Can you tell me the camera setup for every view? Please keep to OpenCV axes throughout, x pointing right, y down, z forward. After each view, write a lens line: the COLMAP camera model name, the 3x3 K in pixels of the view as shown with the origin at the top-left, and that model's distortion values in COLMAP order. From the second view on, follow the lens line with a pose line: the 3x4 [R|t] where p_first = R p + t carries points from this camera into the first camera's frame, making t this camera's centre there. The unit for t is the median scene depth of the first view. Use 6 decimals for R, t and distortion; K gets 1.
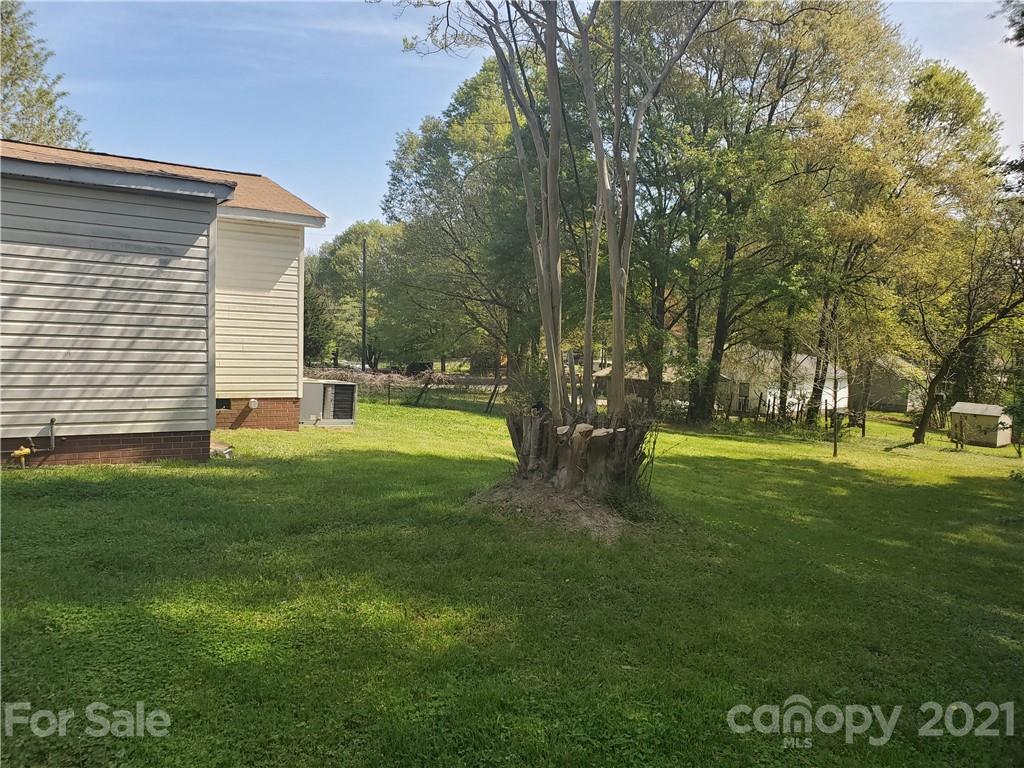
lens RADIAL K [[773.2, 0, 515.0], [0, 773.2, 385.7], [0, 0, 1]] dist [0.024910, -0.049087]
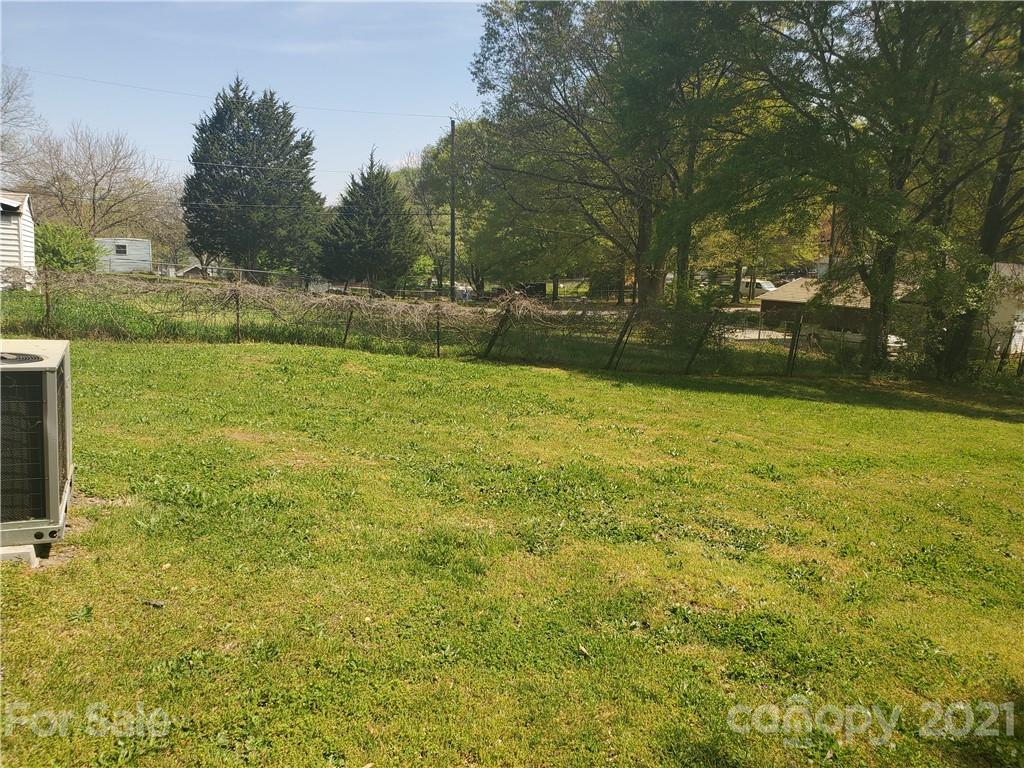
lens RADIAL K [[773.2, 0, 506.4], [0, 773.2, 392.8], [0, 0, 1]] dist [0.024910, -0.049087]
pose [[0.986246, 0.023576, -0.163596, -0.009996], [-0.005376, 0.993827, 0.110813, -0.006106], [0.165199, -0.108409, 0.980284, 0.236596]]
